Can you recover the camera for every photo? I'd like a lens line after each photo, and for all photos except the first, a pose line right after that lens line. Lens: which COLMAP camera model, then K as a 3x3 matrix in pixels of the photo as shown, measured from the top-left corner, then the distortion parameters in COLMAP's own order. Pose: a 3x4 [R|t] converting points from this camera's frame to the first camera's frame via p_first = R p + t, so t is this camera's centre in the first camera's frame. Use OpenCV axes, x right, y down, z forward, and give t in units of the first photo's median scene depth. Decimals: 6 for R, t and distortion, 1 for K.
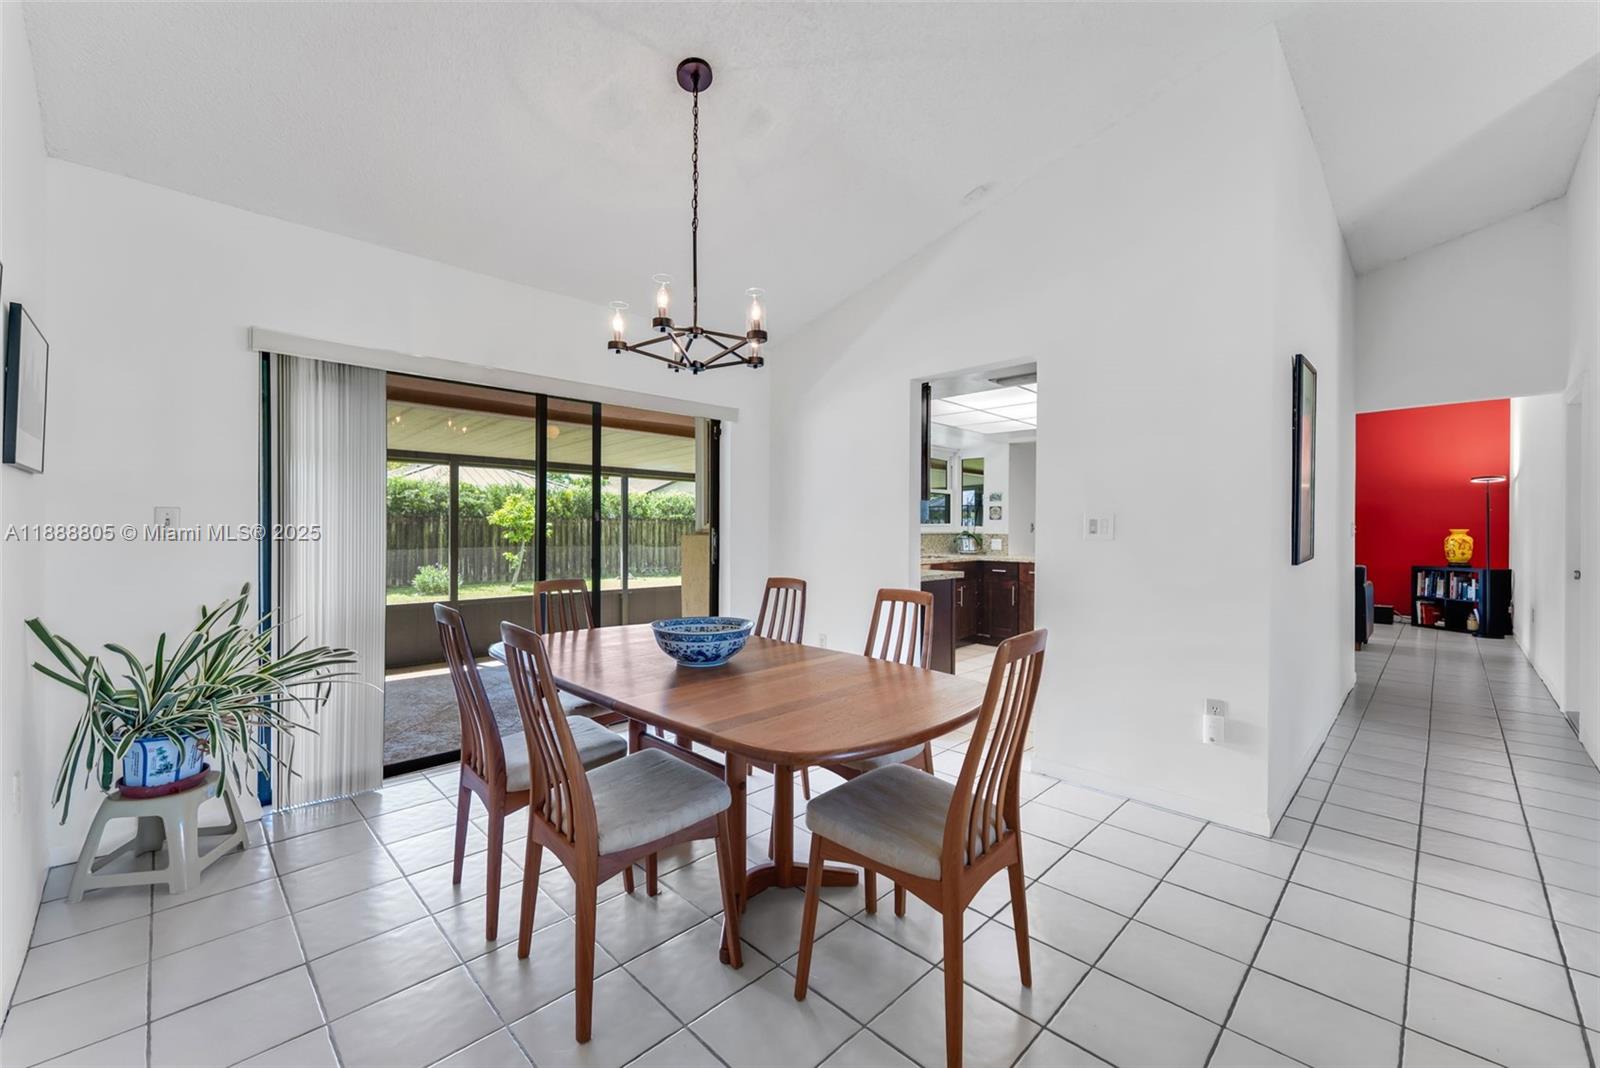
lens RADIAL K [[641.2, 0, 807.0], [0, 641.2, 530.0], [0, 0, 1]] dist [-0.000902, 0.000141]
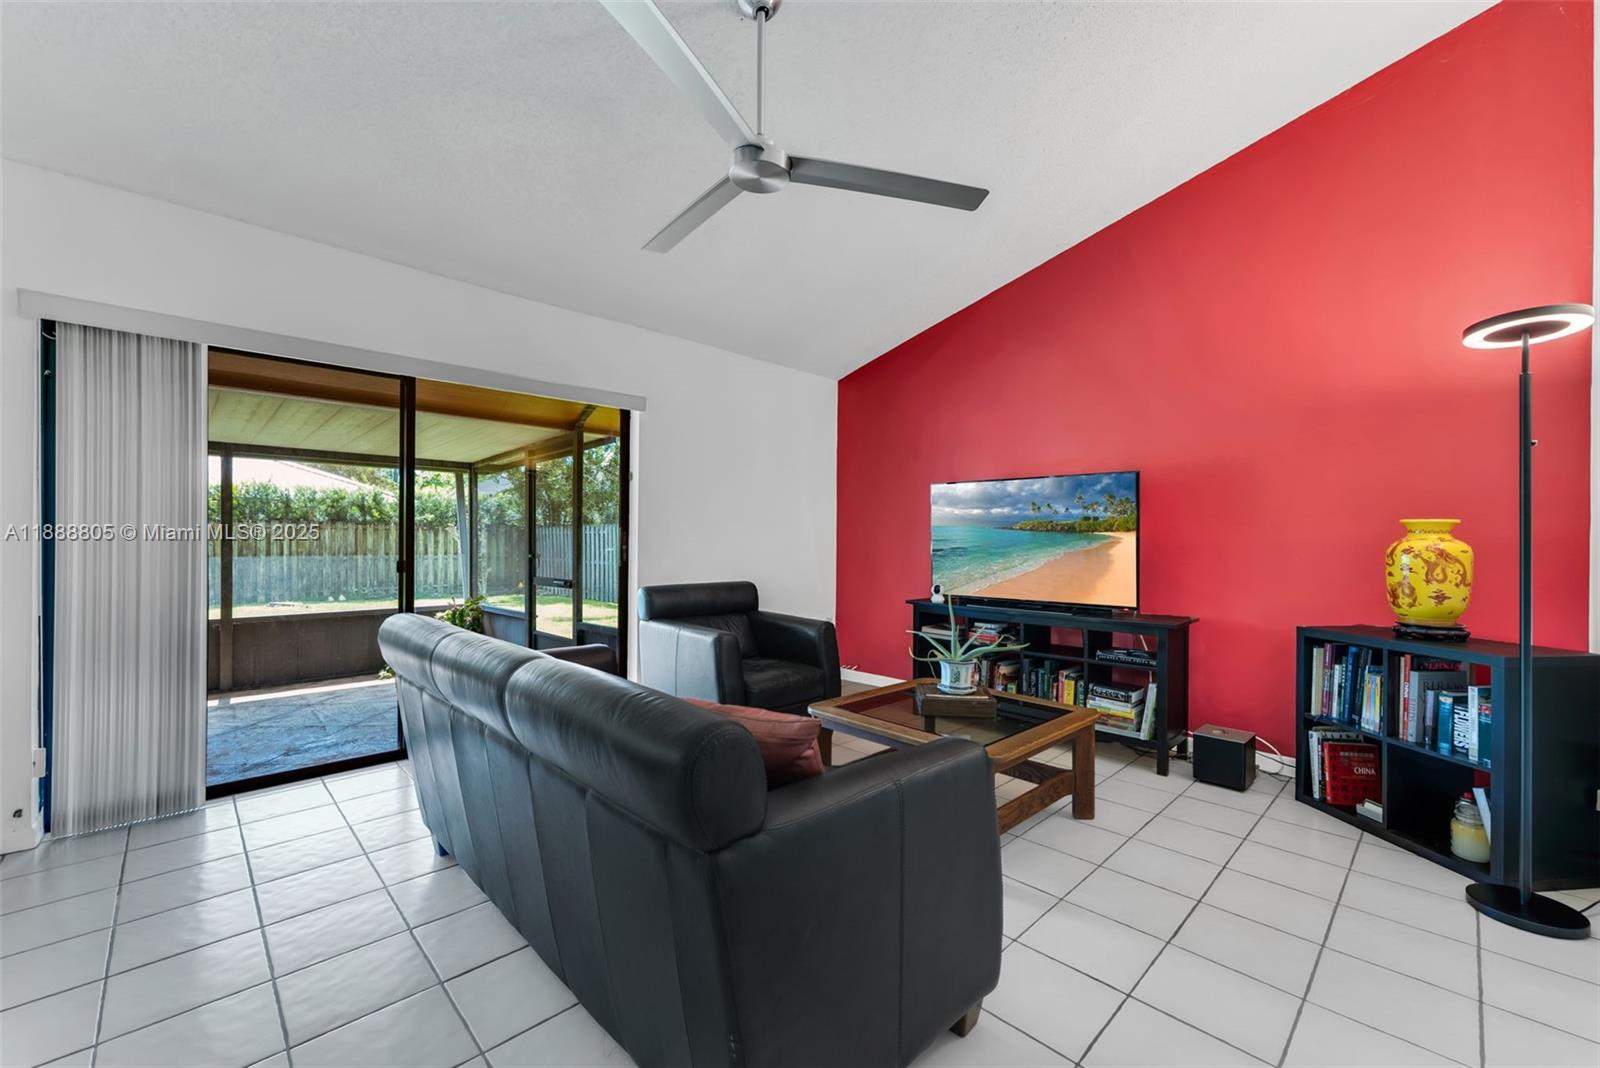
lens RADIAL K [[641.2, 0, 793.6], [0, 641.2, 538.5], [0, 0, 1]] dist [-0.000902, 0.000141]
pose [[0.997585, 0.003799, -0.069347, 0.703688], [-0.003831, 0.999993, -0.000340, 0.009928], [0.069346, 0.000605, 0.997593, 0.643493]]
